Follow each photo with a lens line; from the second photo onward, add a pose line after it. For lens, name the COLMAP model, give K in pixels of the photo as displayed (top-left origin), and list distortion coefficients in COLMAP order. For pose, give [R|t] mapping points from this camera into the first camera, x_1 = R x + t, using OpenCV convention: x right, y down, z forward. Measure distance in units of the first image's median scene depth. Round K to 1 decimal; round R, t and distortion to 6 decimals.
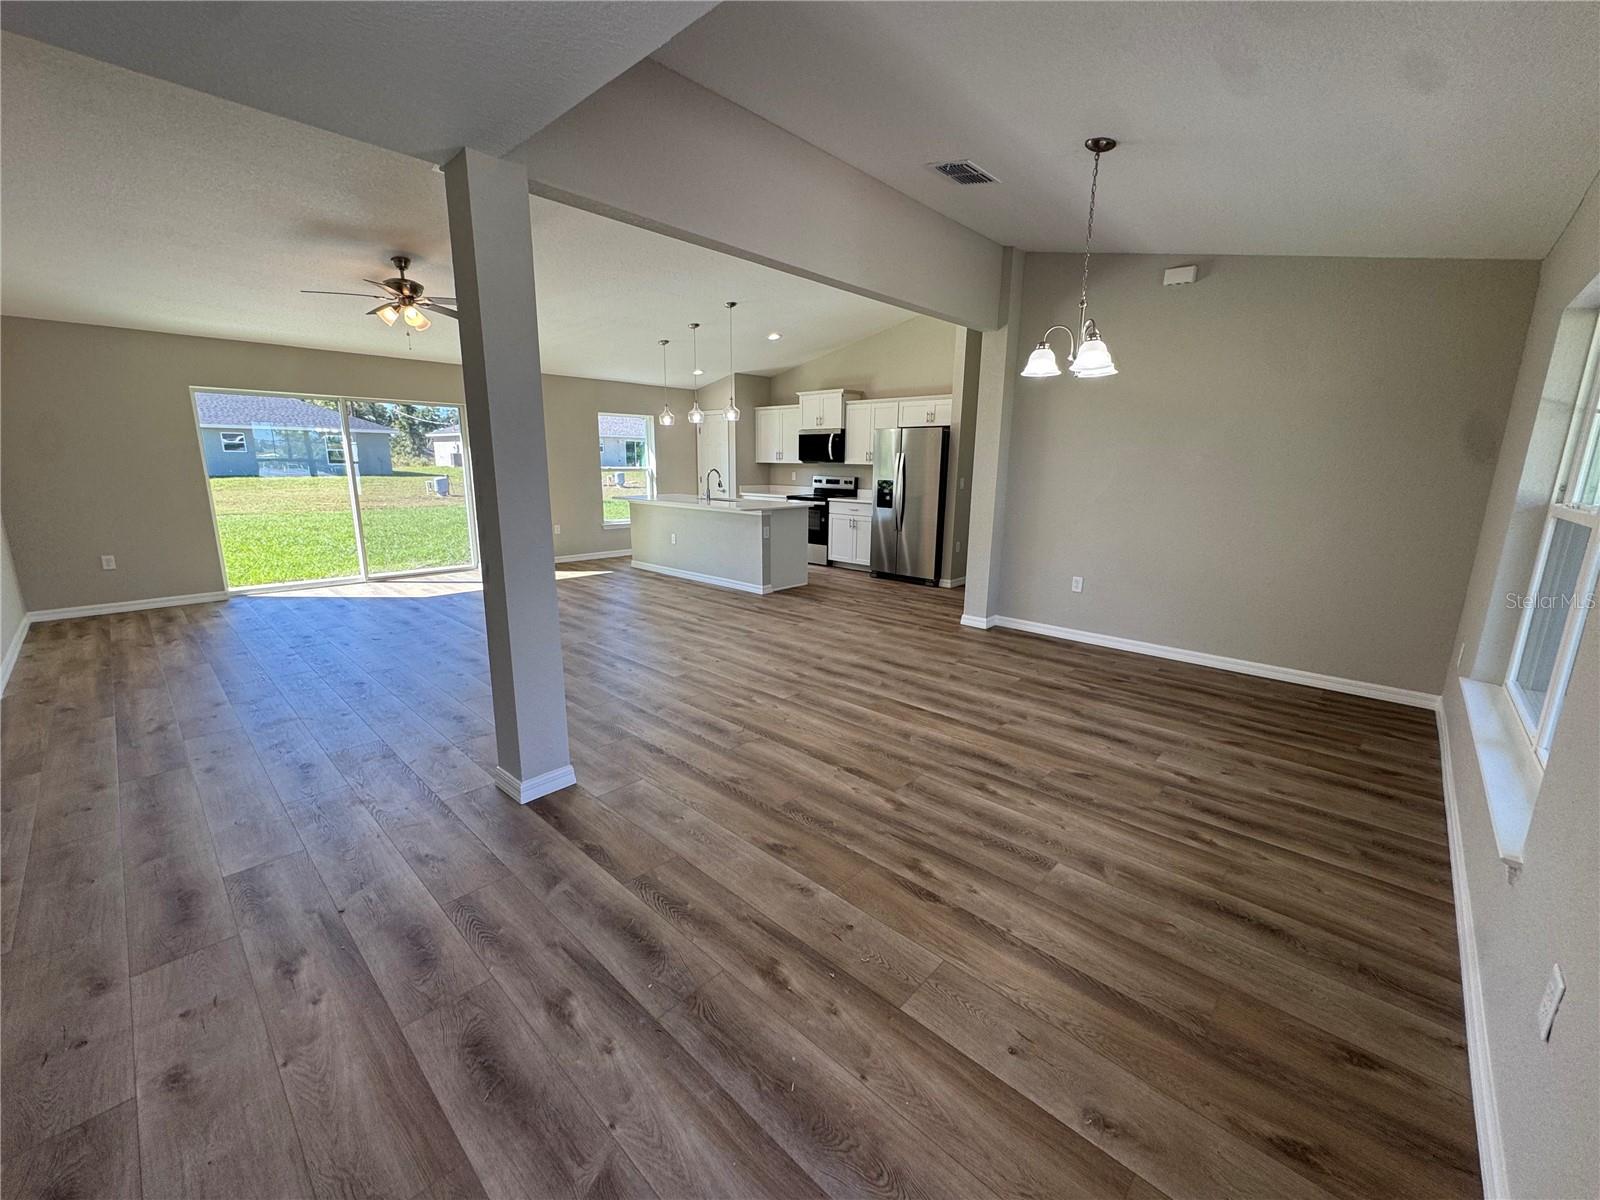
lens RADIAL K [[631.8, 0, 798.2], [0, 631.8, 599.5], [0, 0, 1]] dist [-0.004563, 0.000383]
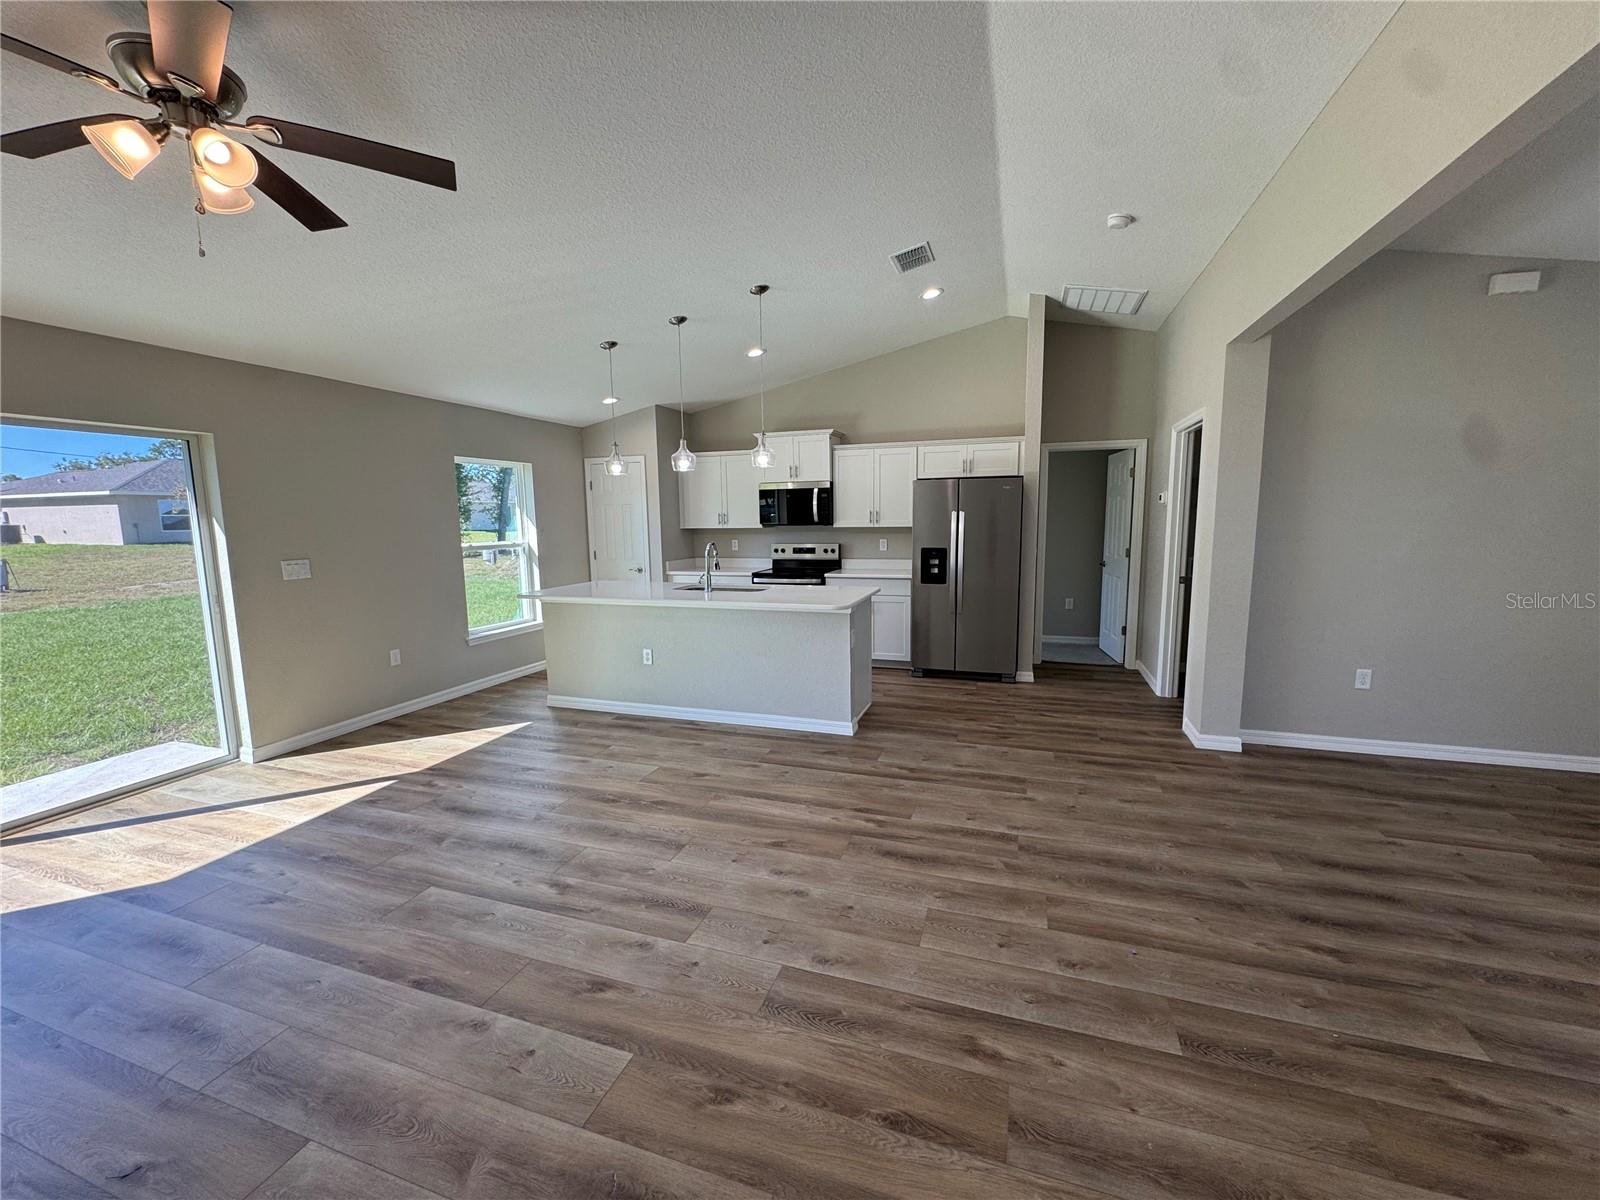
lens RADIAL K [[631.8, 0, 795.5], [0, 631.8, 605.8], [0, 0, 1]] dist [-0.004563, 0.000383]
pose [[0.912587, -0.083063, 0.400356, -0.470272], [0.112952, 0.992260, -0.051599, -0.148496], [-0.392971, 0.092309, 0.914906, 0.568231]]
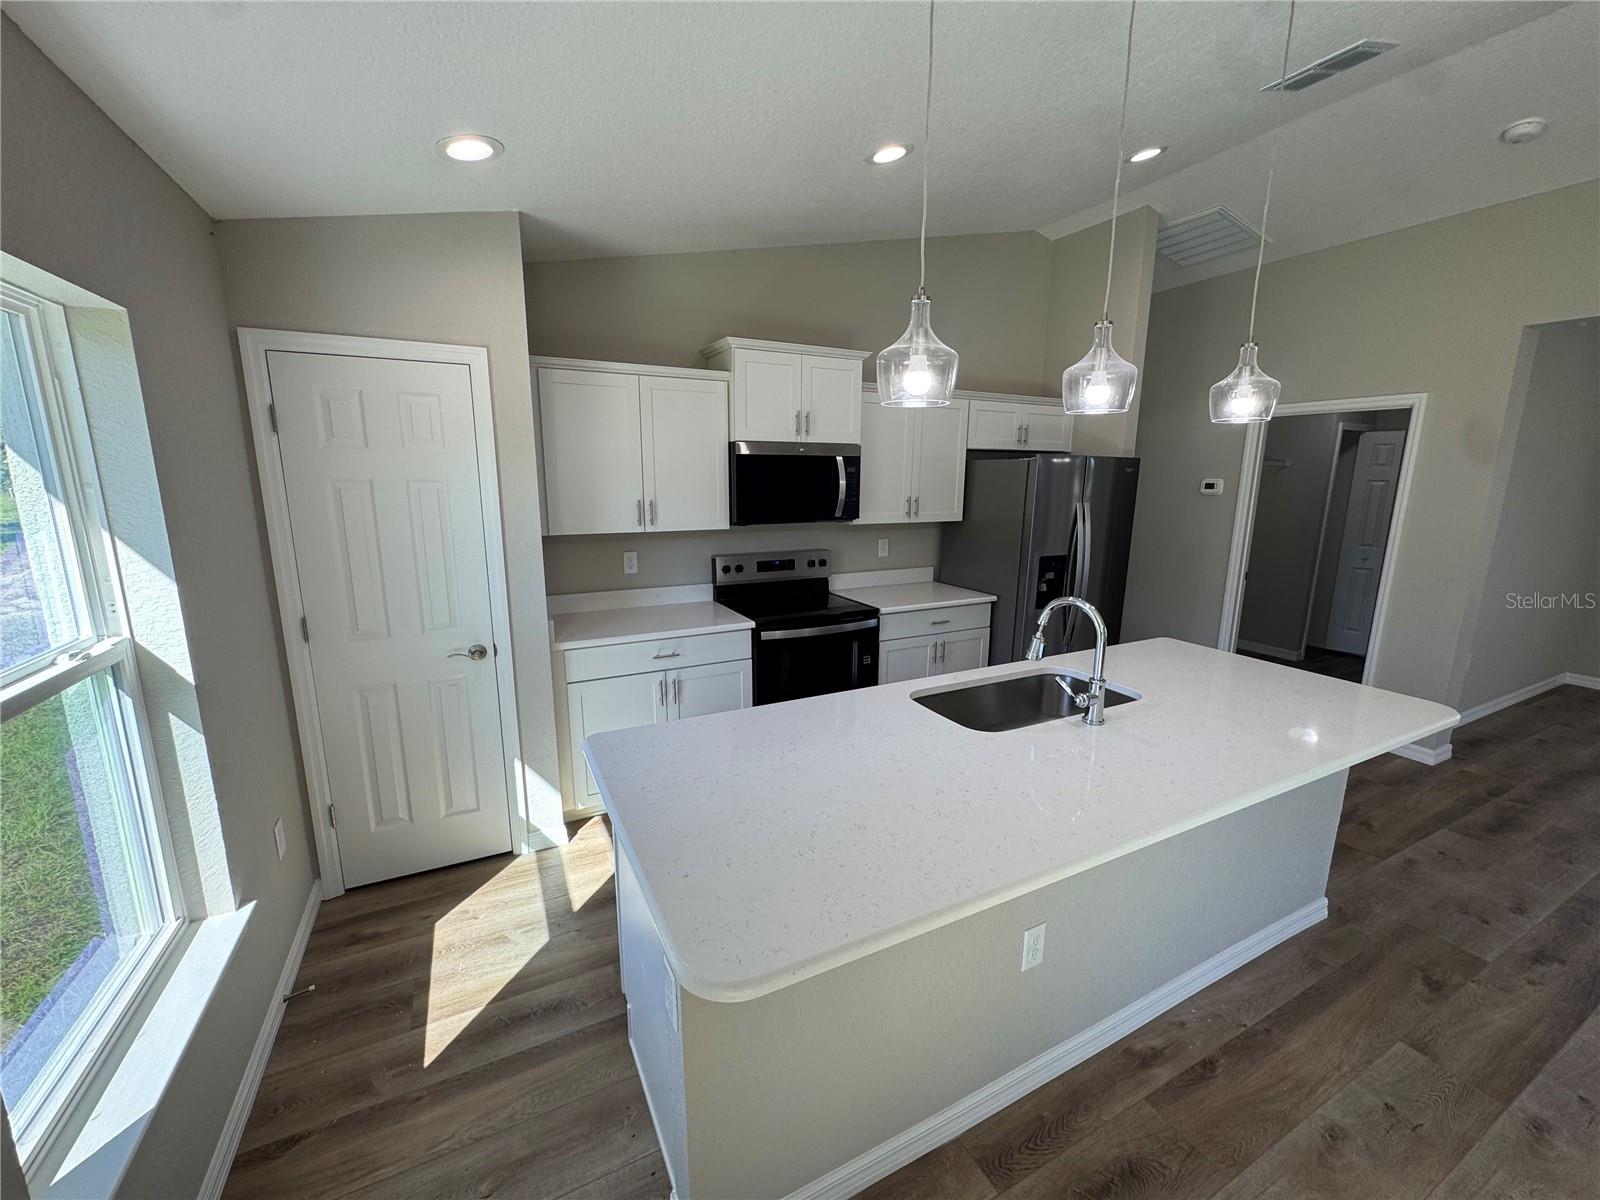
lens RADIAL K [[631.8, 0, 783.2], [0, 631.8, 610.7], [0, 0, 1]] dist [-0.004563, 0.000383]
pose [[0.348786, -0.213128, 0.912647, -0.609325], [0.200469, 0.968227, 0.149494, -0.392870], [-0.915511, 0.130816, 0.380430, 1.495042]]
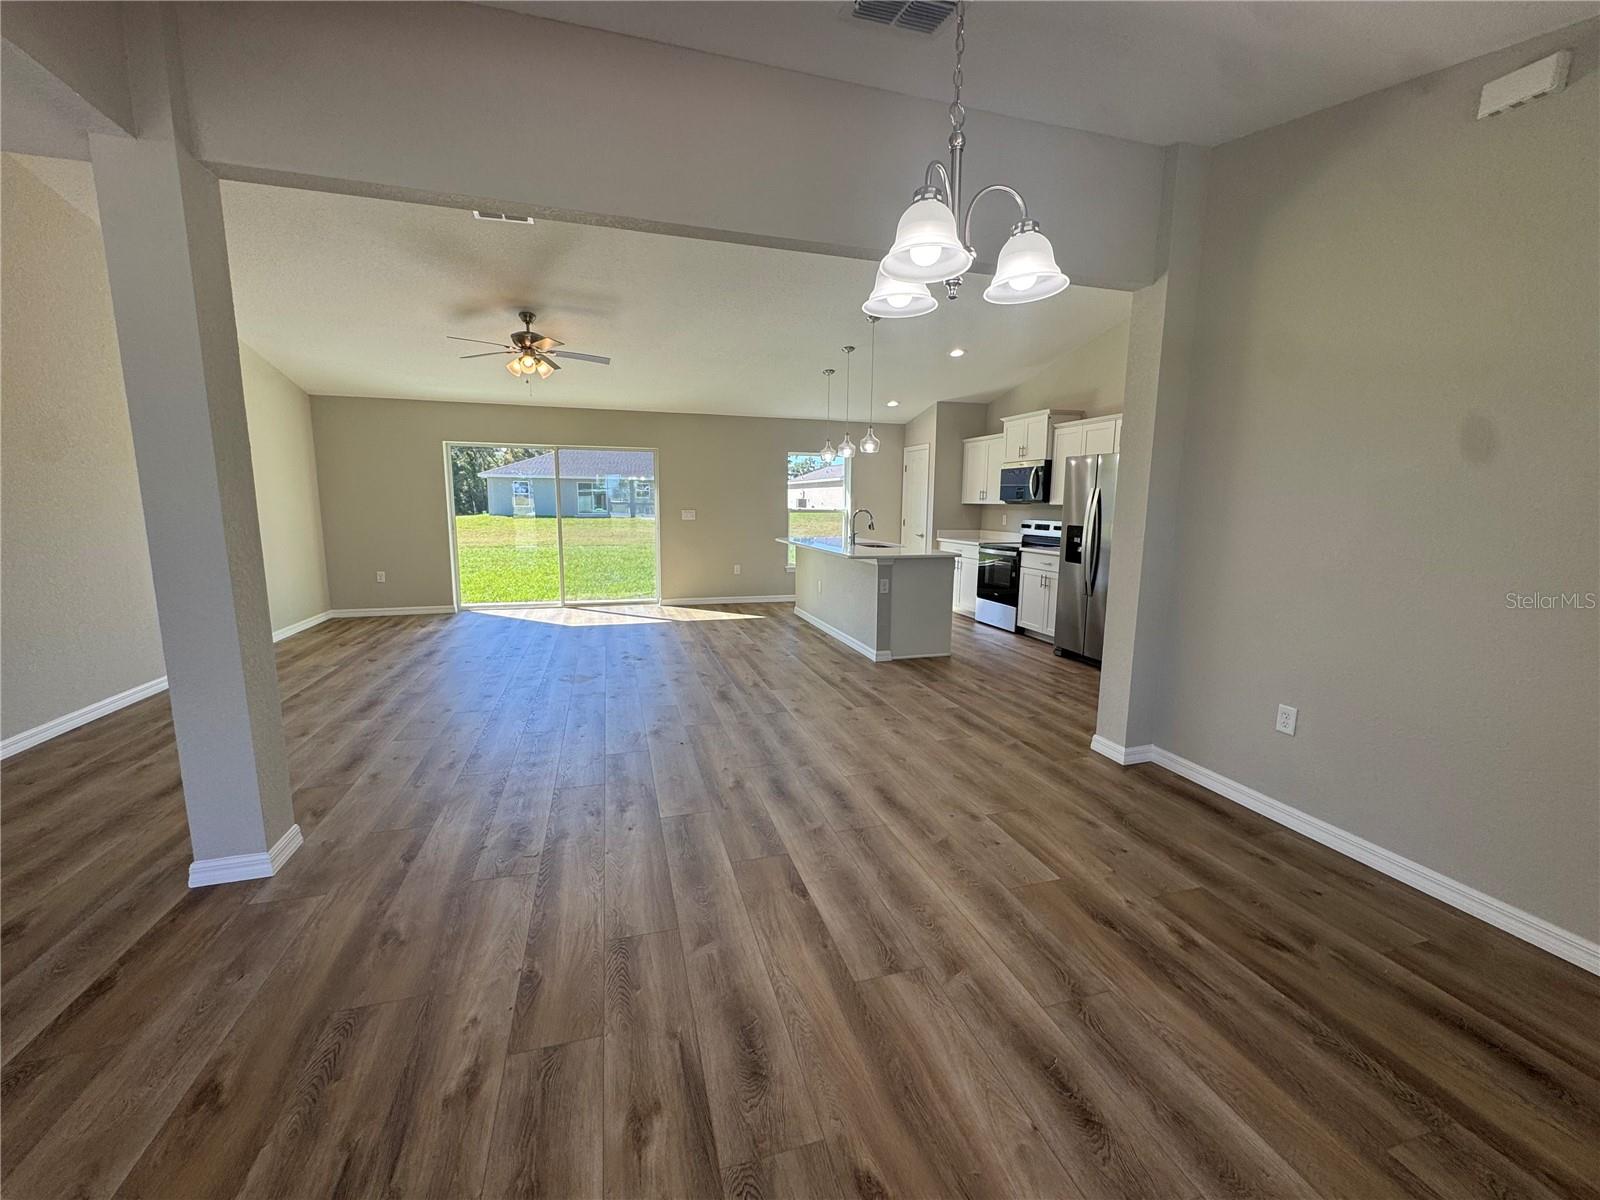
lens RADIAL K [[631.8, 0, 804.2], [0, 631.8, 599.7], [0, 0, 1]] dist [-0.004563, 0.000383]
pose [[0.867547, 0.073296, -0.491925, 0.341330], [-0.107395, 0.993354, -0.041392, -0.058392], [0.485622, 0.088740, 0.869653, 0.324127]]
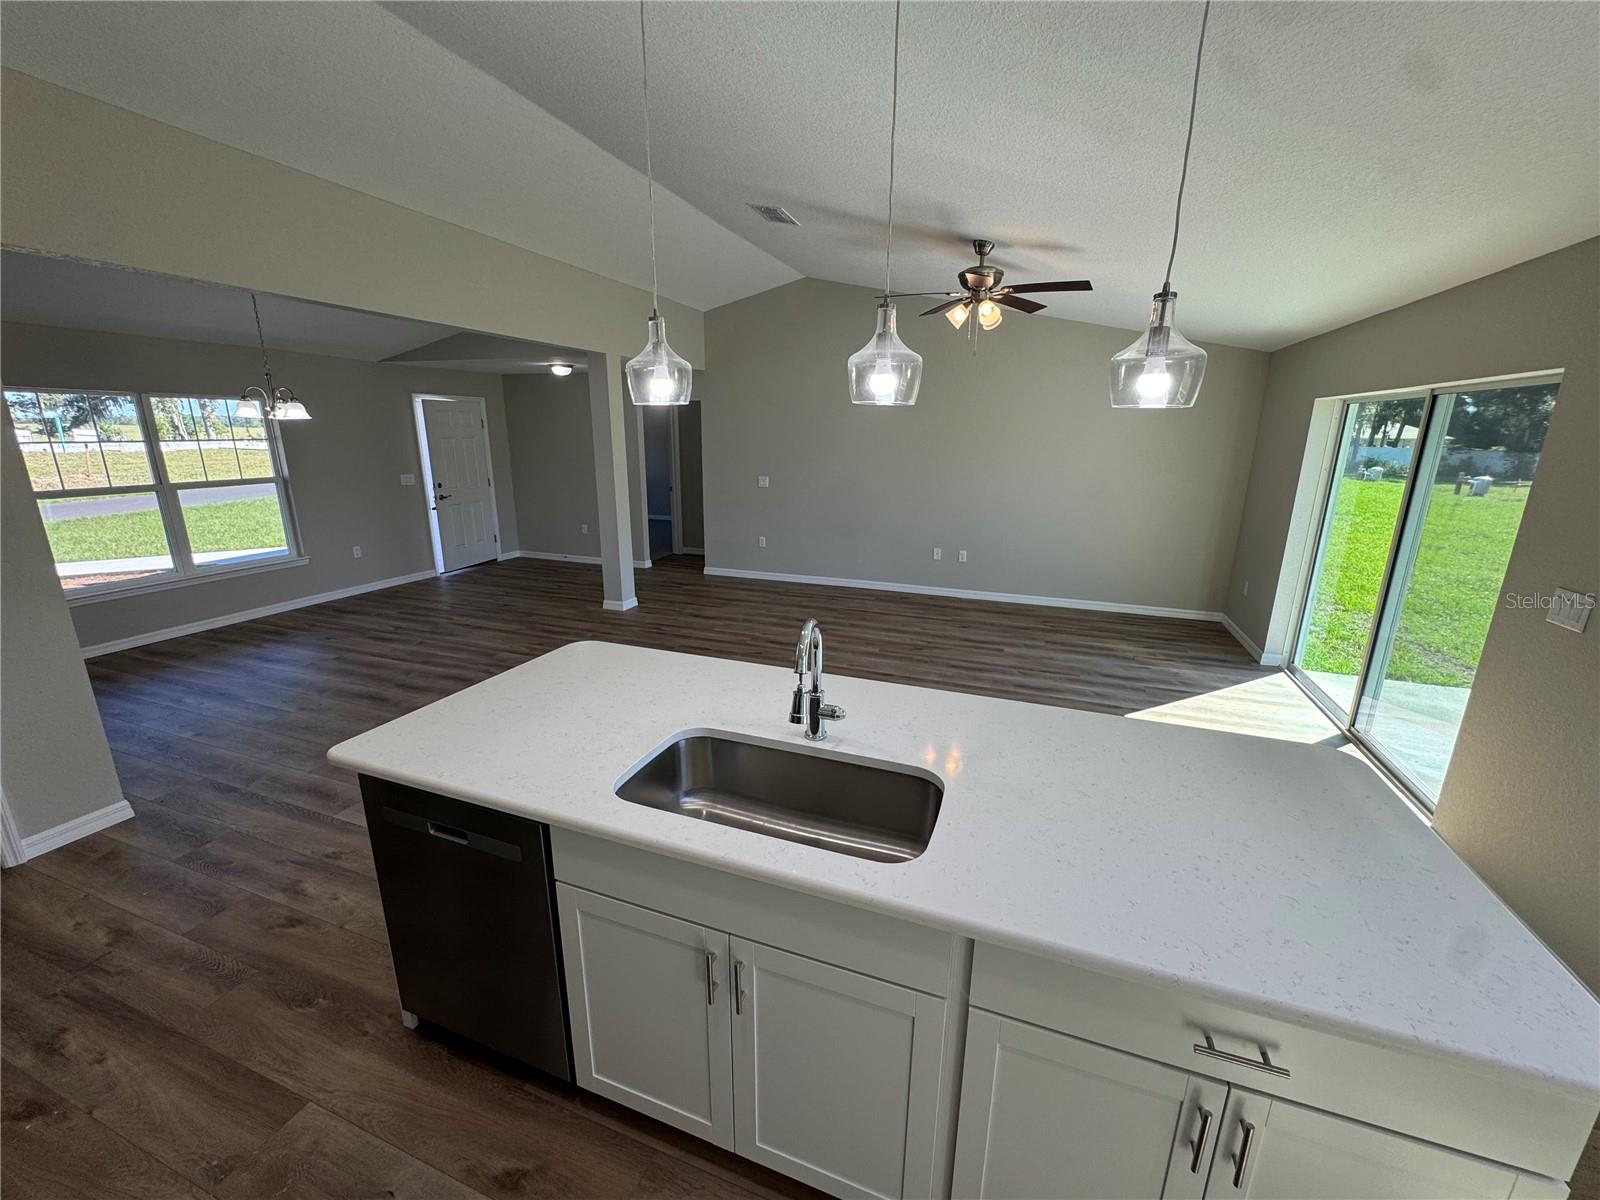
lens RADIAL K [[631.8, 0, 807.7], [0, 631.8, 606.4], [0, 0, 1]] dist [-0.004563, 0.000383]
pose [[-0.916997, 0.086672, -0.389365, -0.076202], [-0.106361, 0.887645, 0.448079, -0.455962], [0.384454, 0.452300, -0.804749, 1.725045]]
